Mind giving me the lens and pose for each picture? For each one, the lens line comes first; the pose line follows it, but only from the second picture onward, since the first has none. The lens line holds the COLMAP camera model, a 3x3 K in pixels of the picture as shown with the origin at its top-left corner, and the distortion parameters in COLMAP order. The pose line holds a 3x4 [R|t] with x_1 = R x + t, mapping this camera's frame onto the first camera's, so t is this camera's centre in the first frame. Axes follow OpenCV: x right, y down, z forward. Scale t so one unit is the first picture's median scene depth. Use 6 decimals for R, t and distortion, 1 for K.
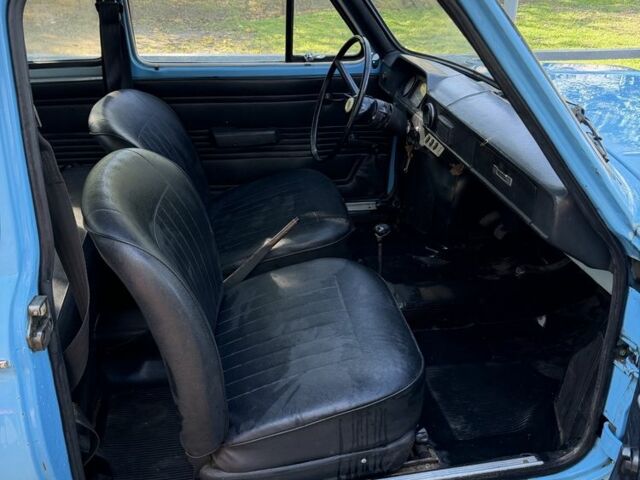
lens RADIAL K [[547.9, 0, 320.0], [0, 547.9, 240.0], [0, 0, 1]] dist [0.016032, 0.008754]
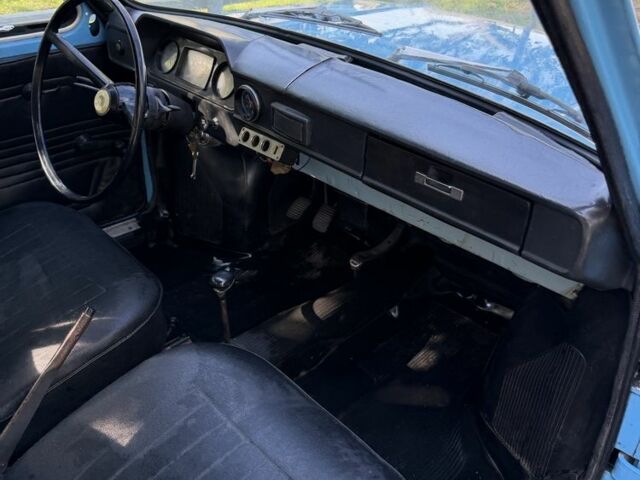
lens RADIAL K [[547.9, 0, 320.0], [0, 547.9, 240.0], [0, 0, 1]] dist [0.016032, 0.008754]
pose [[0.812960, -0.284469, 0.508107, -0.118533], [0.238131, 0.958669, 0.155716, -0.144206], [-0.531403, -0.005594, 0.847101, 0.363970]]
